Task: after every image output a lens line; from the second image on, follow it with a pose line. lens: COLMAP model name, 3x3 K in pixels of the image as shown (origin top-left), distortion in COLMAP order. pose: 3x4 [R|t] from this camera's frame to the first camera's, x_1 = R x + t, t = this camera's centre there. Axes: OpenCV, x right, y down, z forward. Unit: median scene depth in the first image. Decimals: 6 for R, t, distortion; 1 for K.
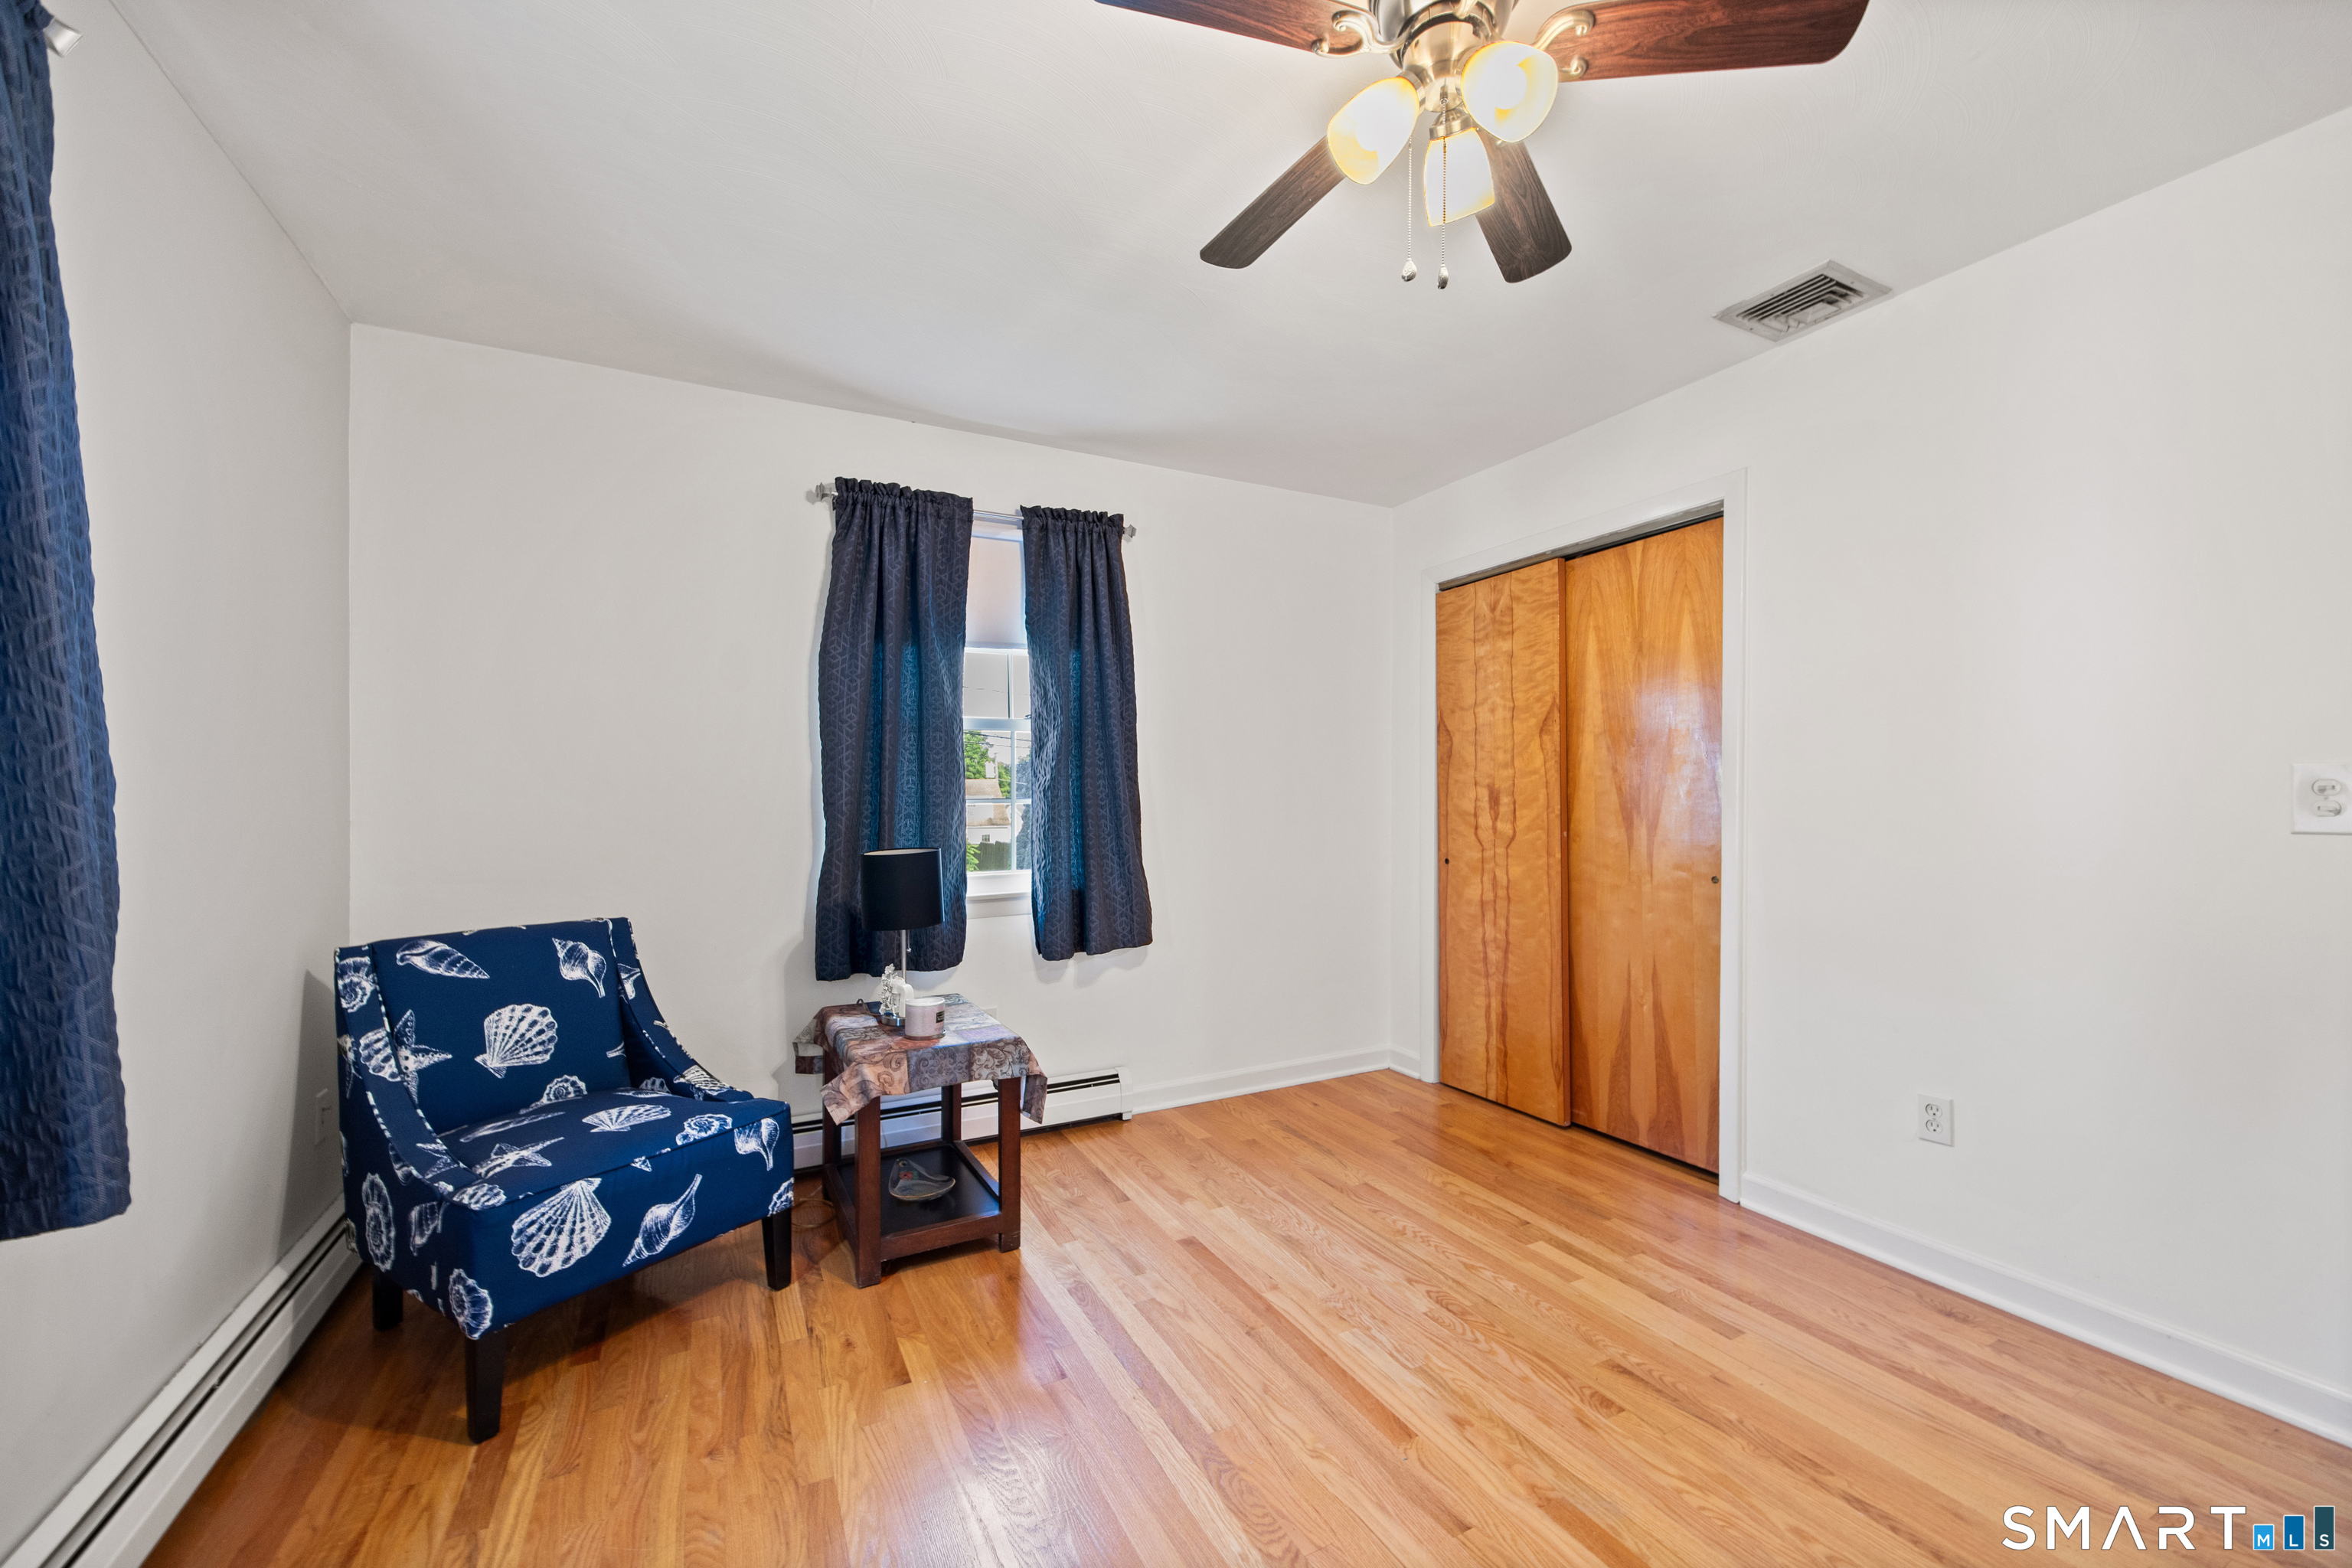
lens RADIAL K [[916.3, 0, 1173.1], [0, 916.3, 793.7], [0, 0, 1]] dist [0.001009, 0.000044]
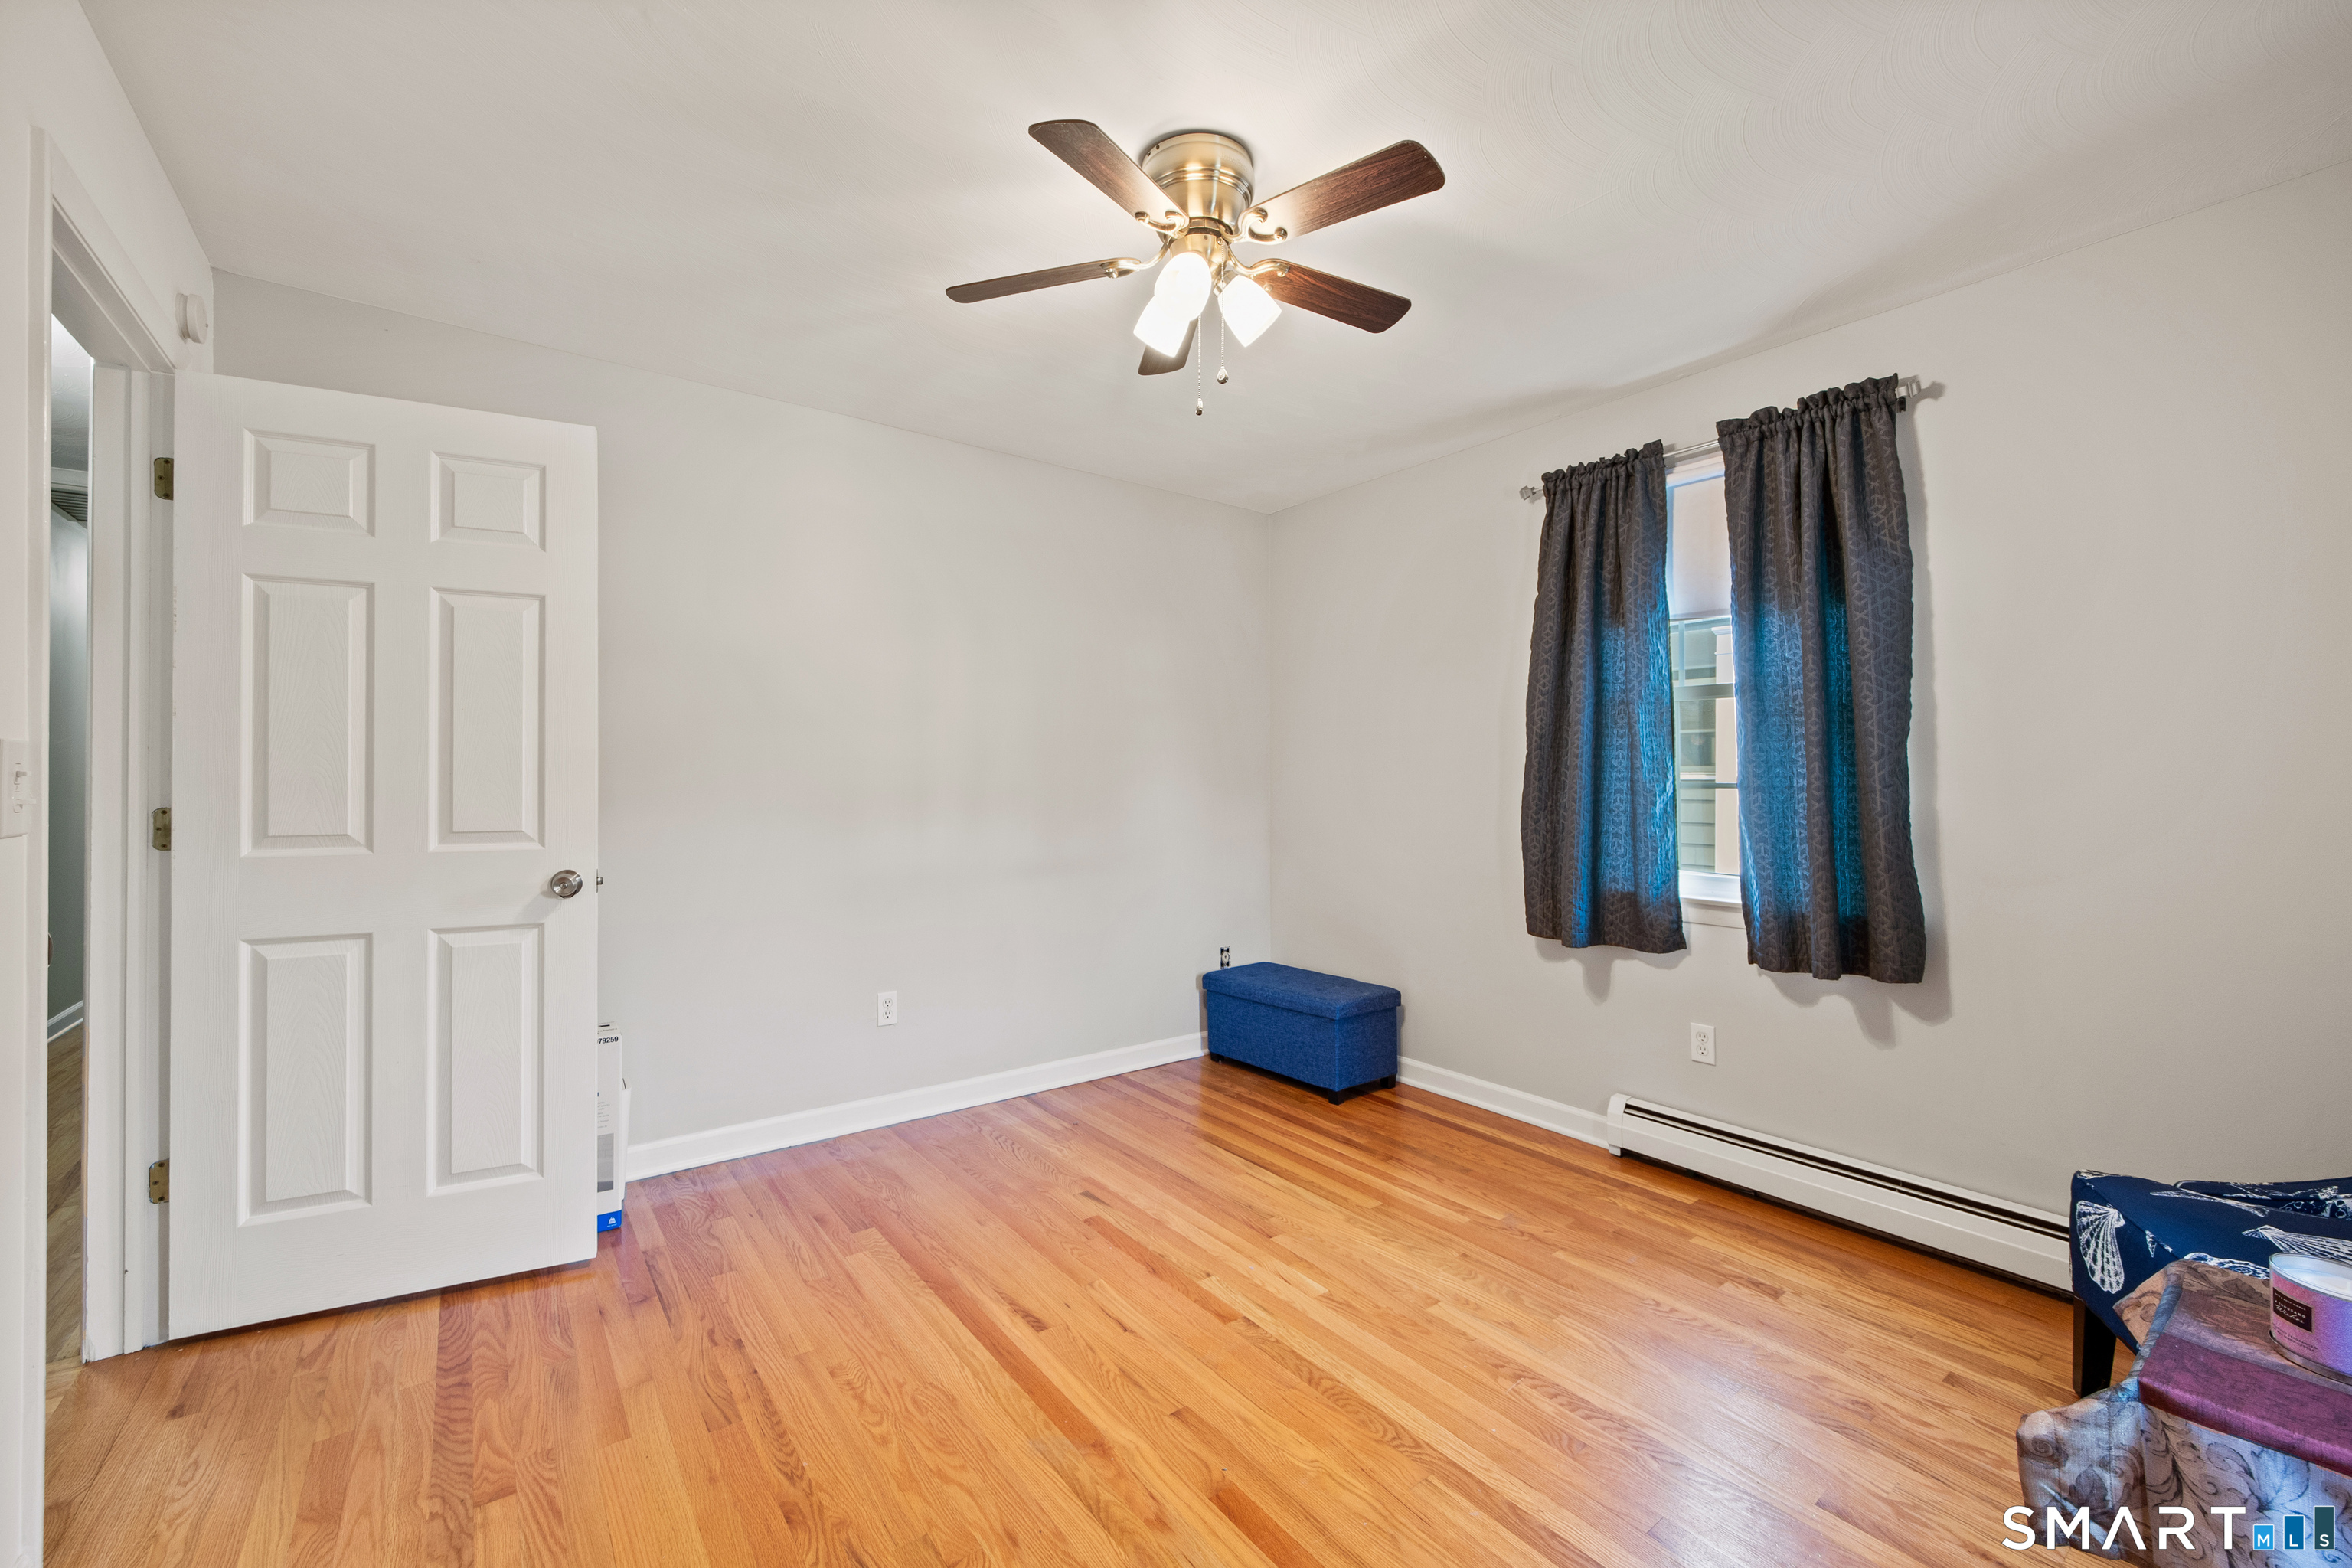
lens RADIAL K [[955.4, 0, 1134.7], [0, 955.4, 769.7], [0, 0, 1]] dist [0.002350, 0.000138]
pose [[-0.991035, -0.002115, -0.133585, 0.369530], [-0.000314, 0.999909, -0.013498, 0.000403], [0.133601, -0.013335, -0.990945, 1.528247]]
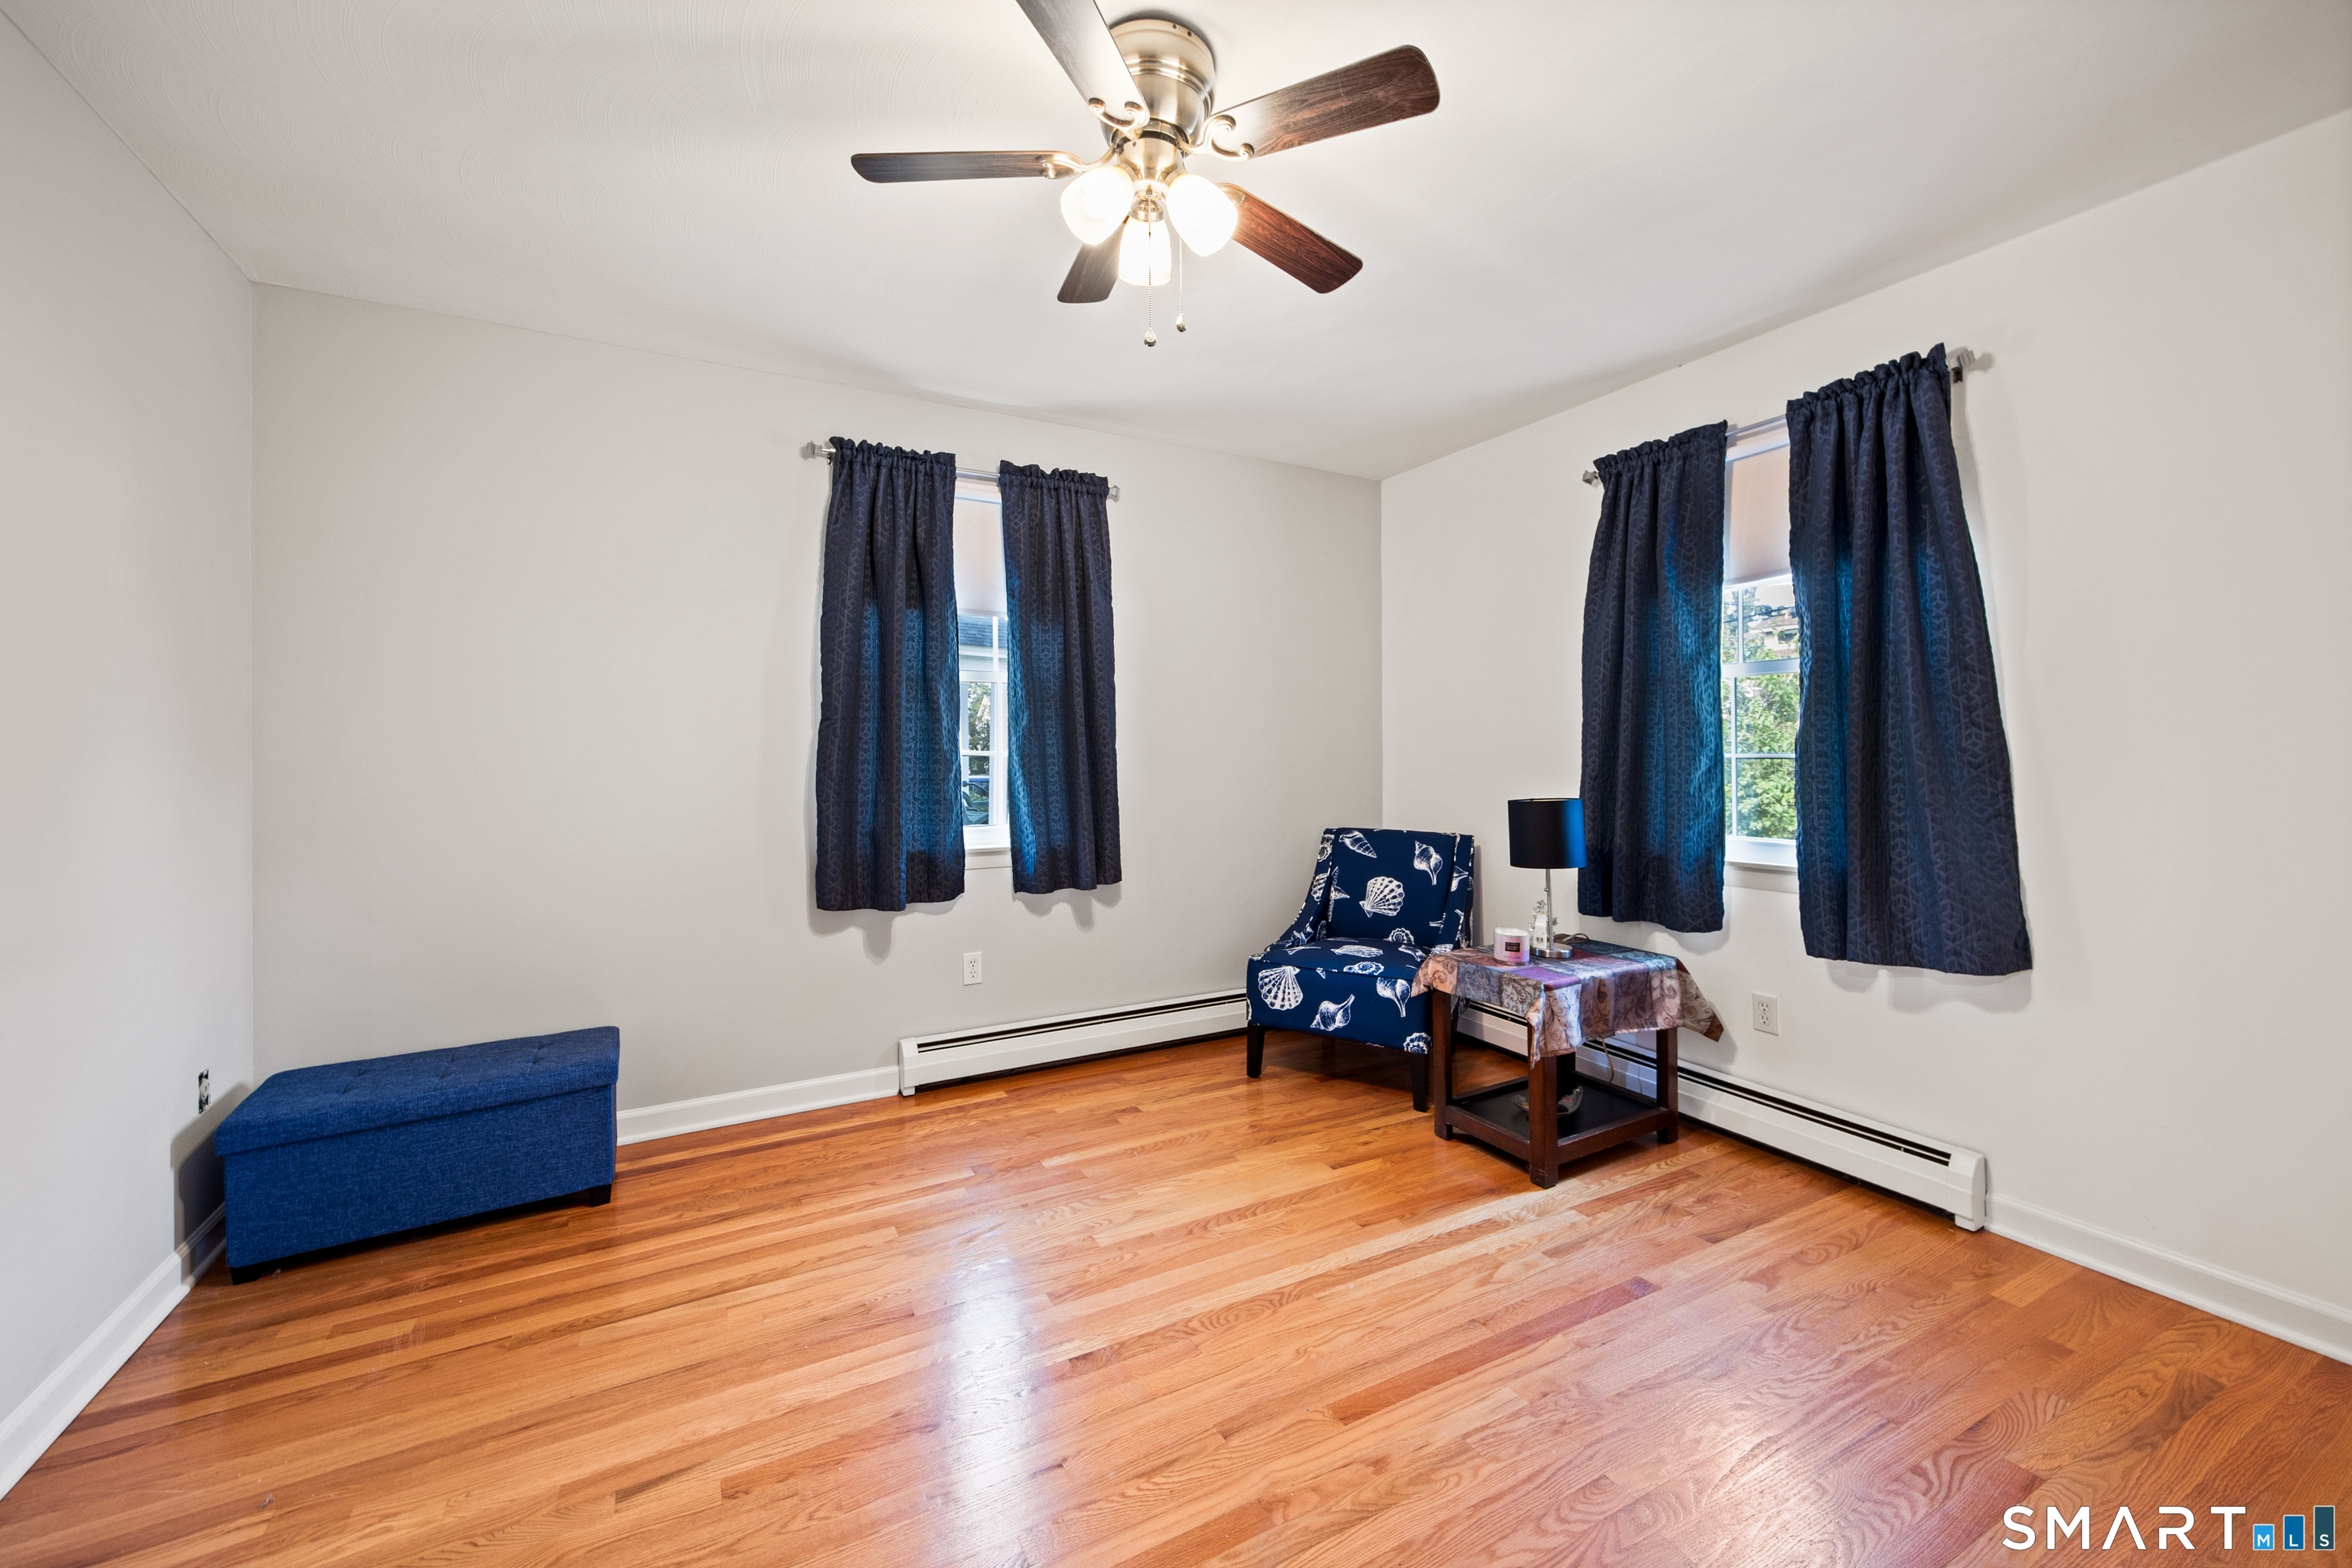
lens RADIAL K [[942.3, 0, 1201.0], [0, 942.3, 736.9], [0, 0, 1]] dist [0.007753, 0.000409]
pose [[0.027486, -0.006385, -0.999602, 0.997409], [0.007562, 0.999952, -0.006179, -0.011632], [0.999594, -0.007389, 0.027533, 0.655890]]
